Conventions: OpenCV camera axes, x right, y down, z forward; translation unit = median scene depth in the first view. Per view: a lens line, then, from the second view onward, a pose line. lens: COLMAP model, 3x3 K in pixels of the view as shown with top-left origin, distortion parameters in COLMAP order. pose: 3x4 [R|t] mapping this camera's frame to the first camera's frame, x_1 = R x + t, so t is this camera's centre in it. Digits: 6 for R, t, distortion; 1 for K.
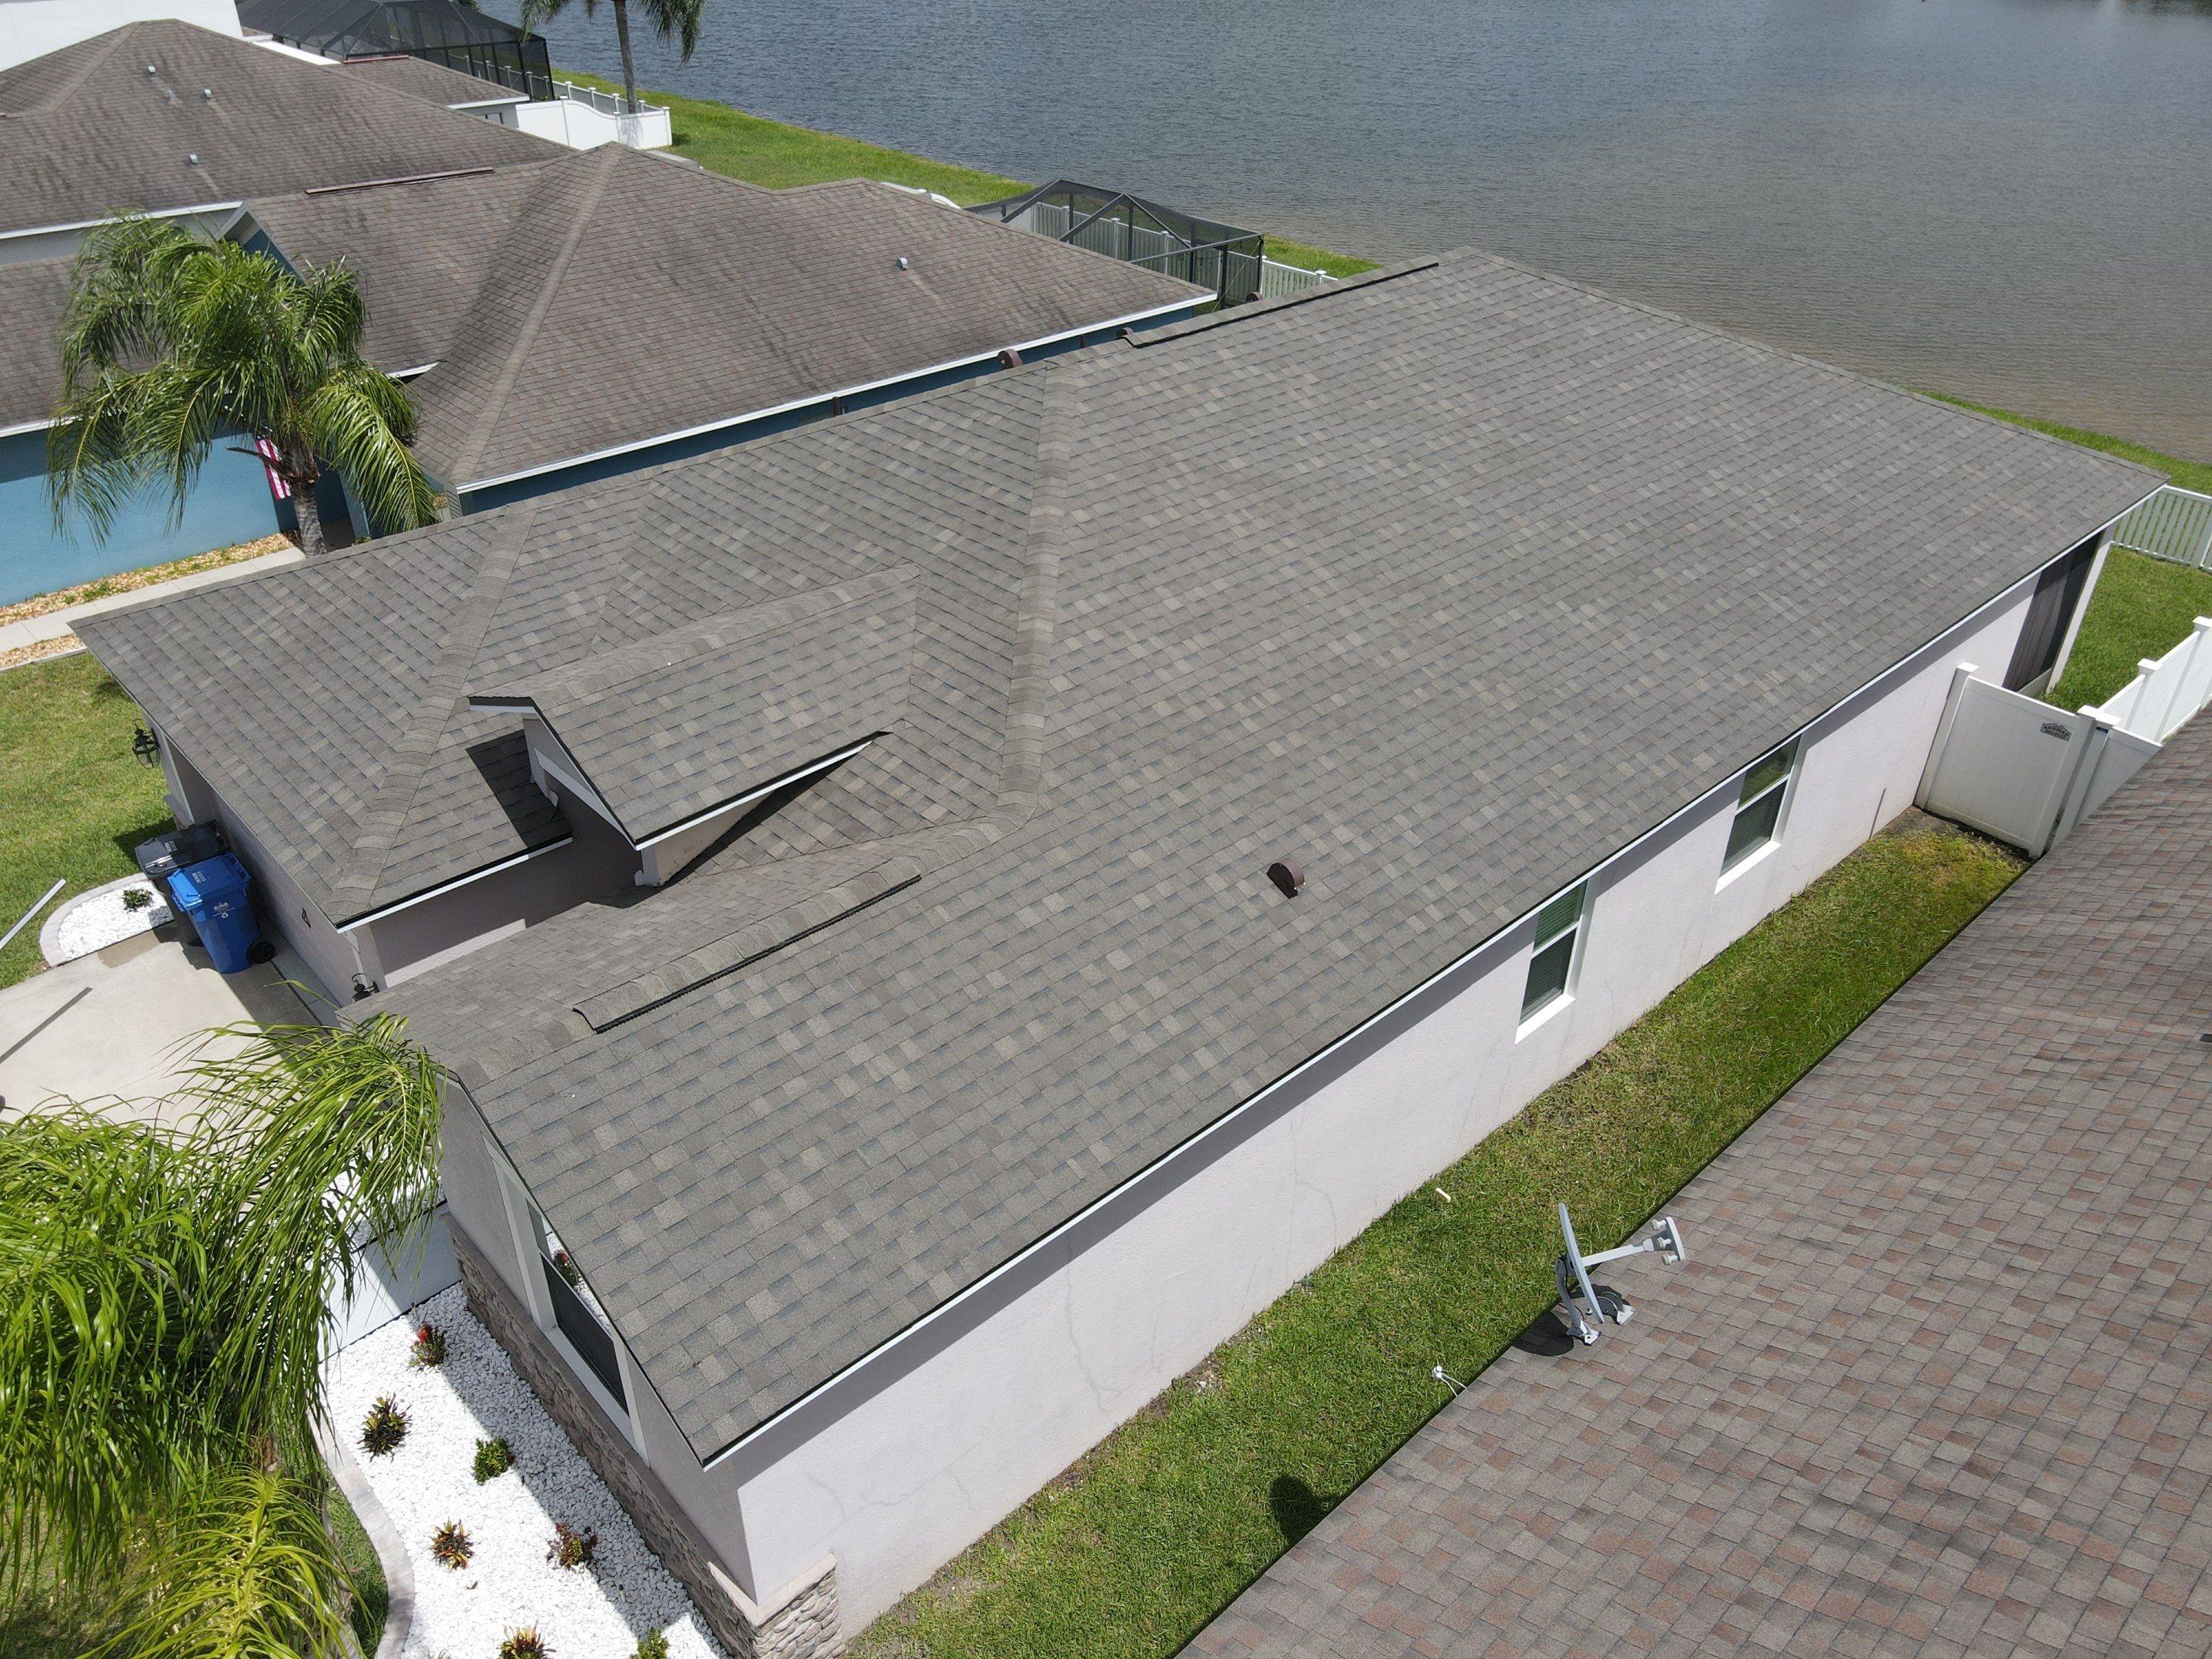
lens RADIAL K [[1631.4, 0, 1077.8], [0, 1631.4, 813.4], [0, 0, 1]] dist [-0.028731, 0.065705]
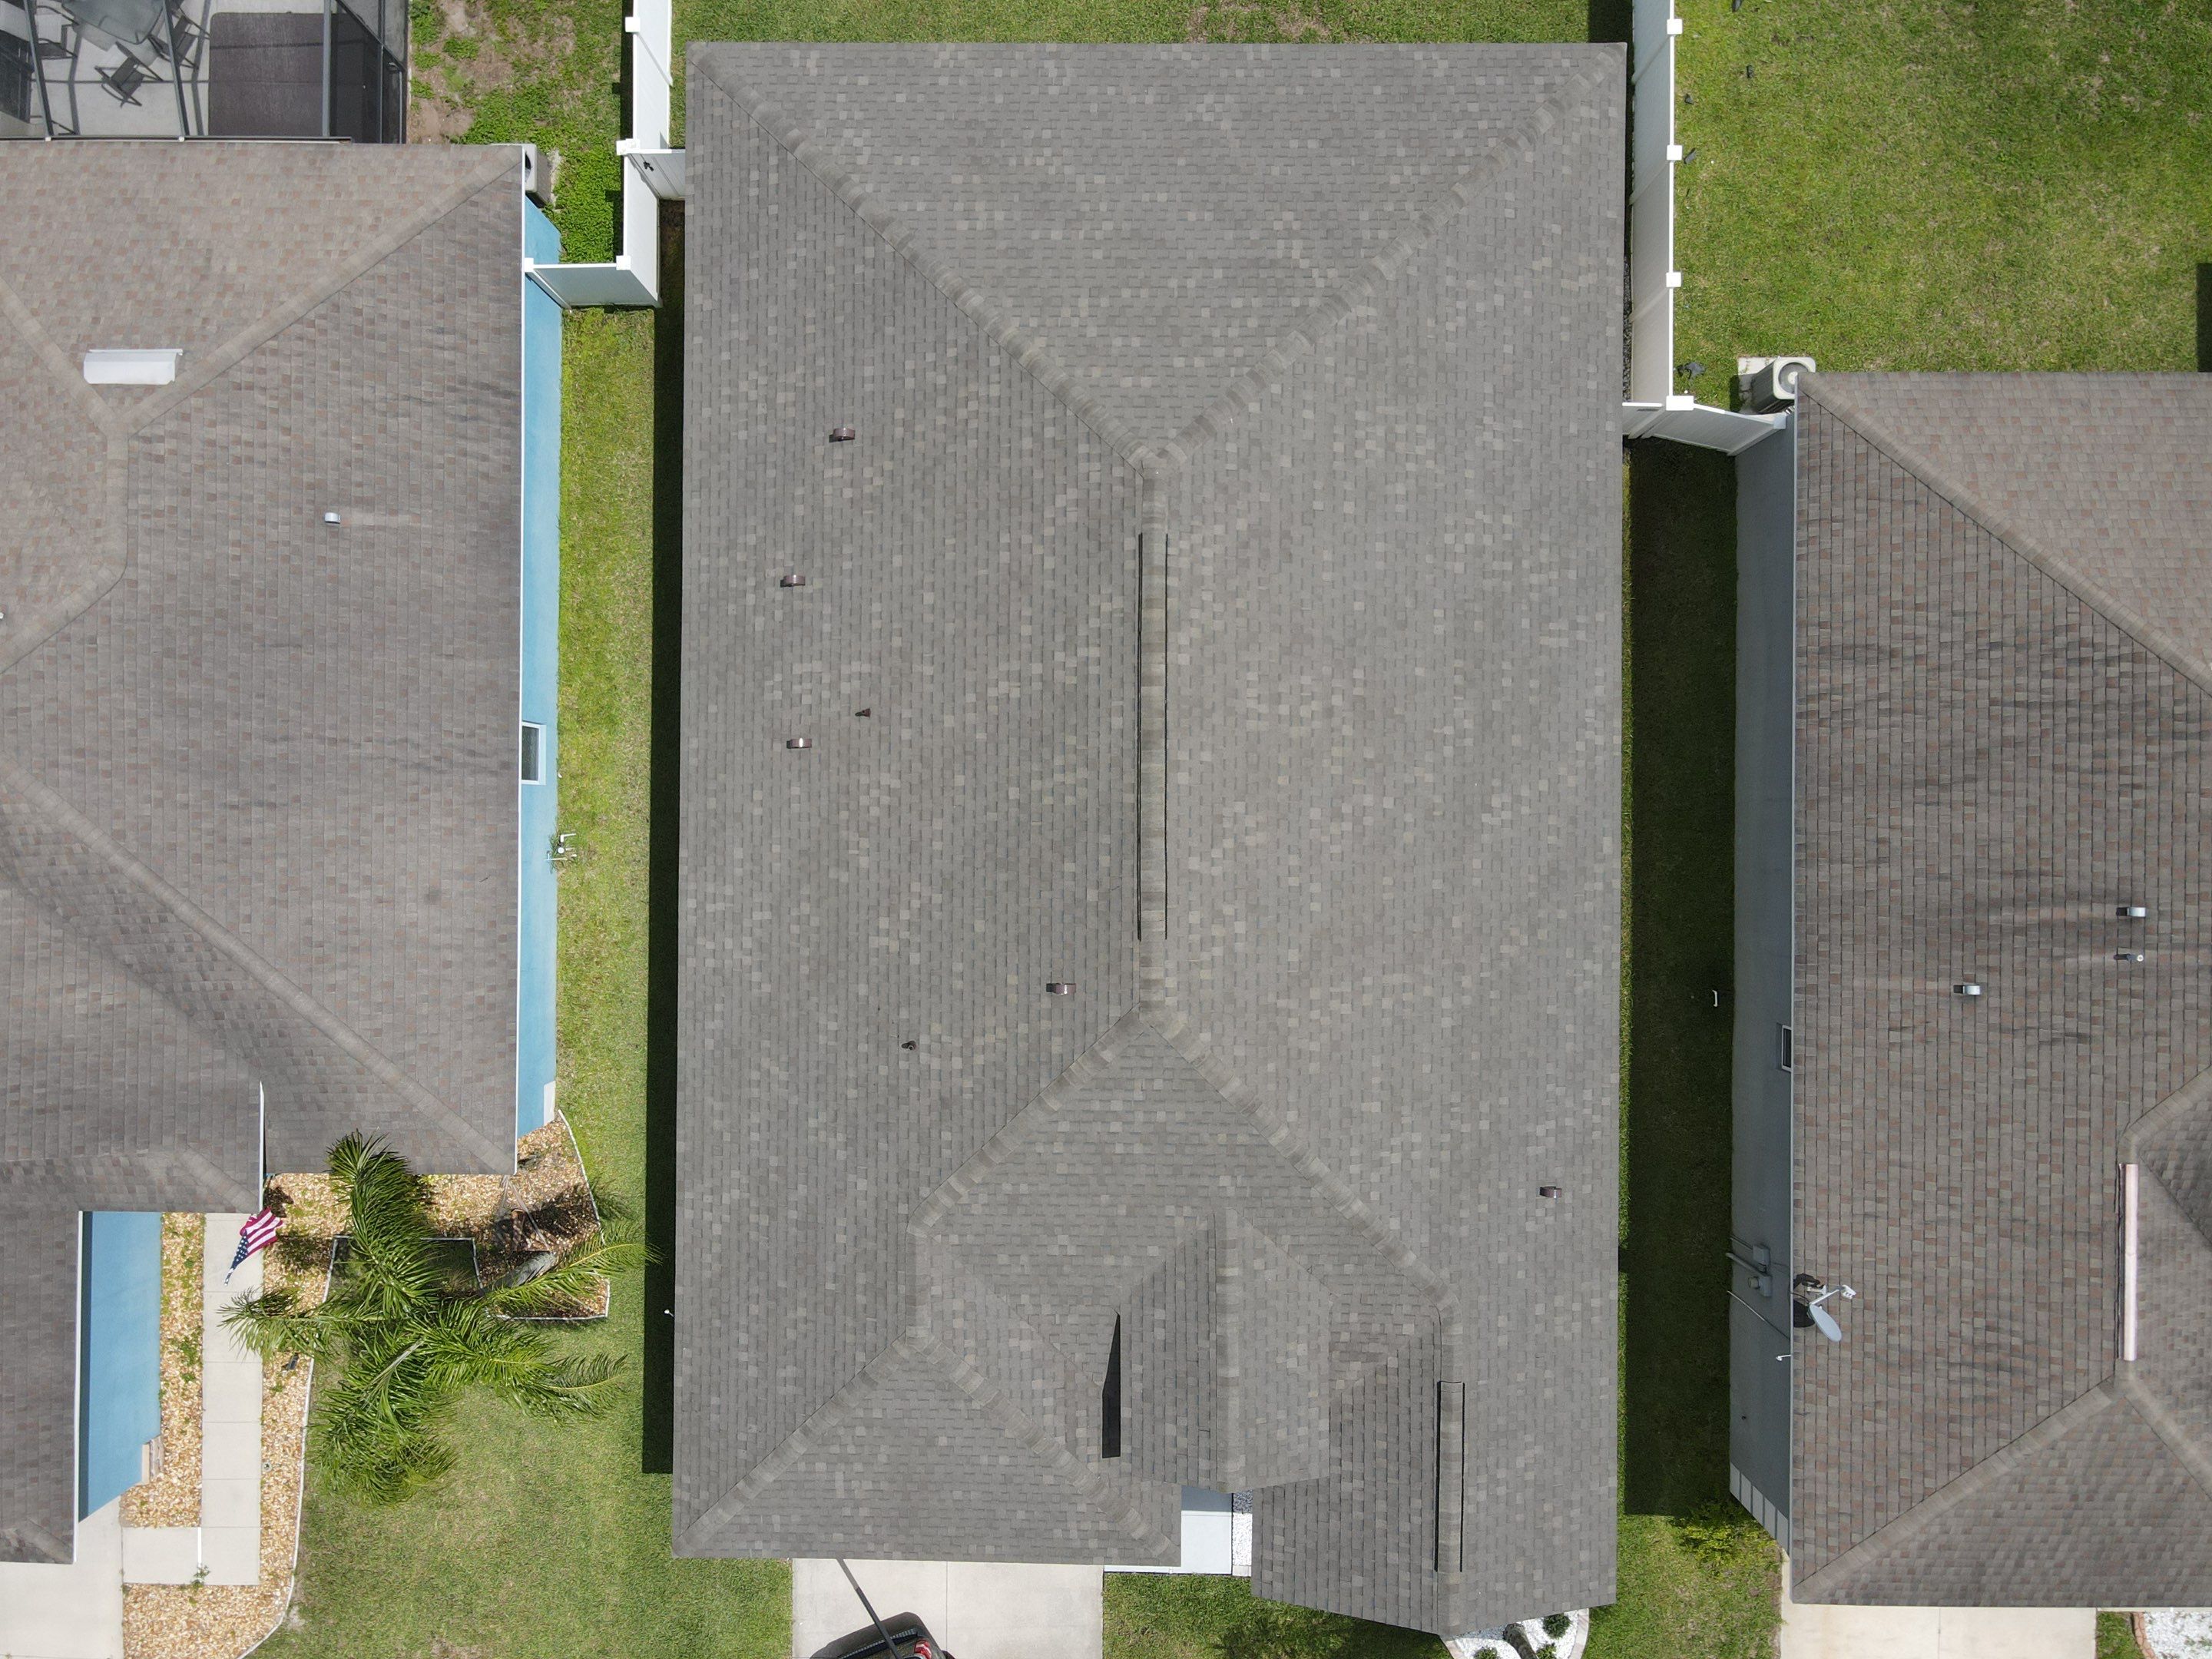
lens RADIAL K [[1610.2, 0, 1079.7], [0, 1610.2, 817.3], [0, 0, 1]] dist [0.007682, -0.014139]
pose [[0.677531, -0.735399, -0.011798, 0.086071], [0.411575, 0.365797, 0.834745, -1.563350], [-0.609555, -0.570421, 0.550511, 0.493419]]
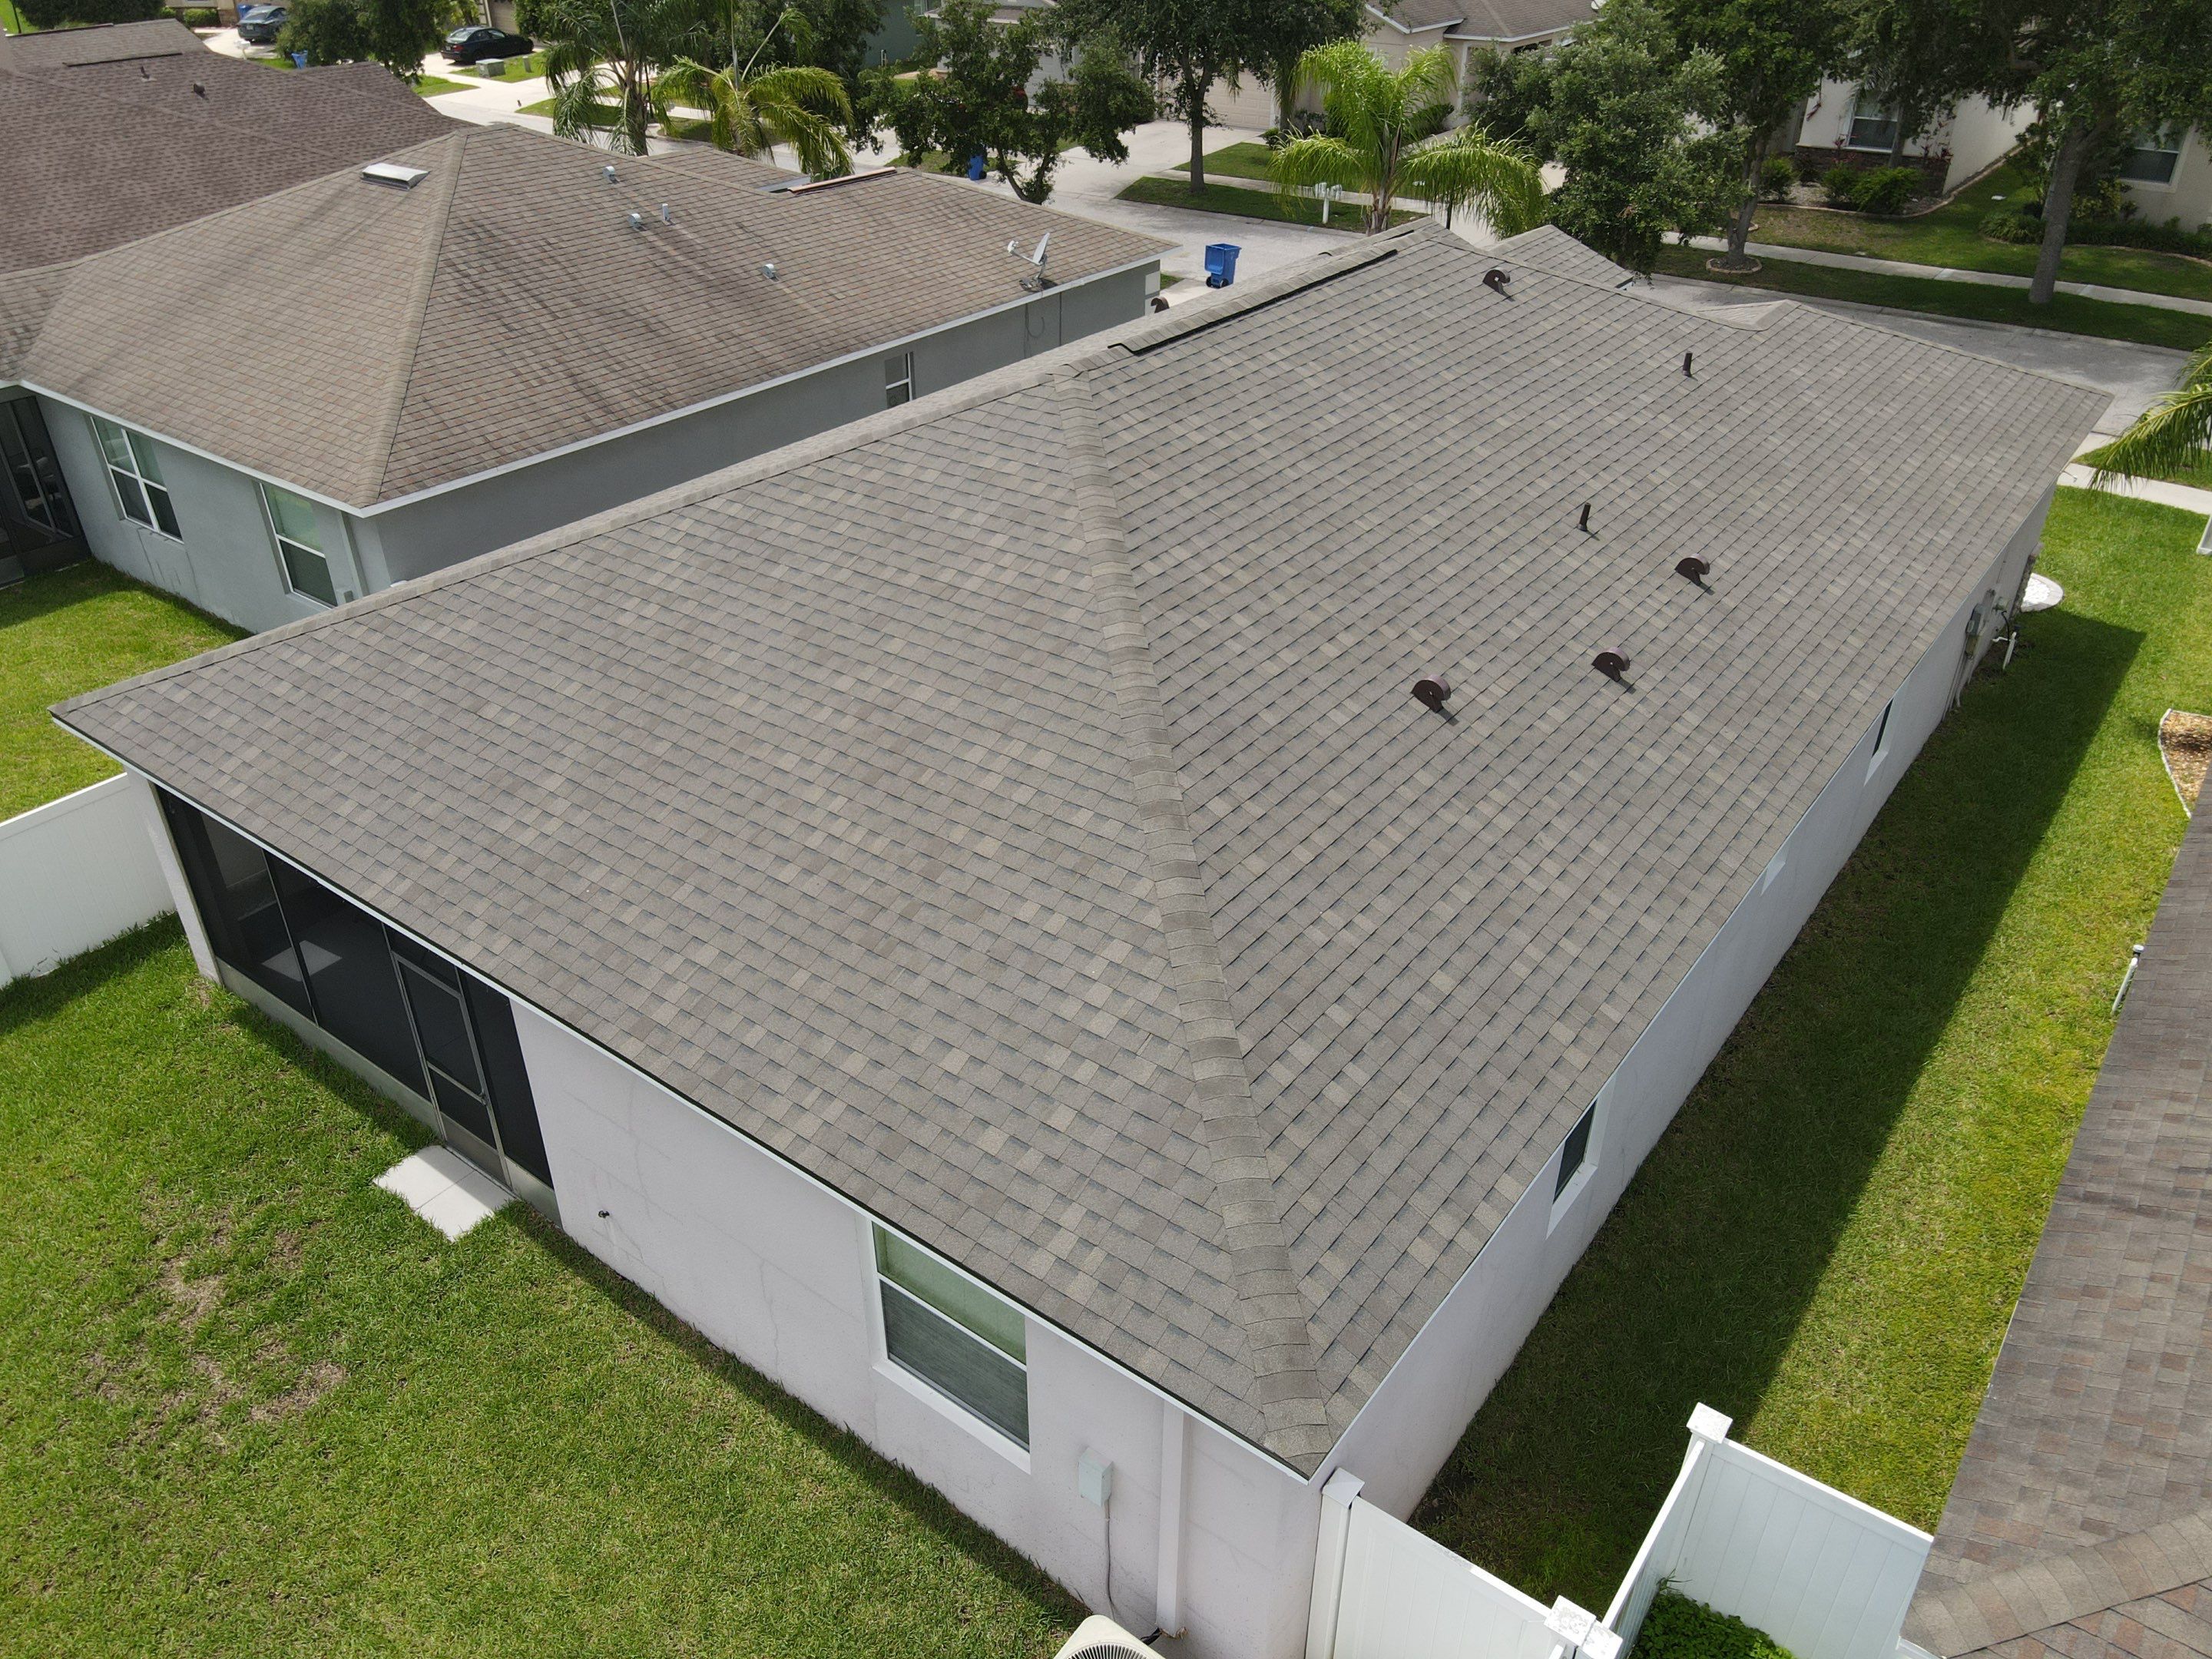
lens RADIAL K [[1621.8, 0, 1076.7], [0, 1621.8, 817.8], [0, 0, 1]] dist [-0.007930, 0.036930]
pose [[-0.984132, 0.094323, -0.150290, 0.506268], [-0.093263, 0.445591, 0.890365, -1.250193], [0.150950, 0.890254, -0.429724, 2.070394]]
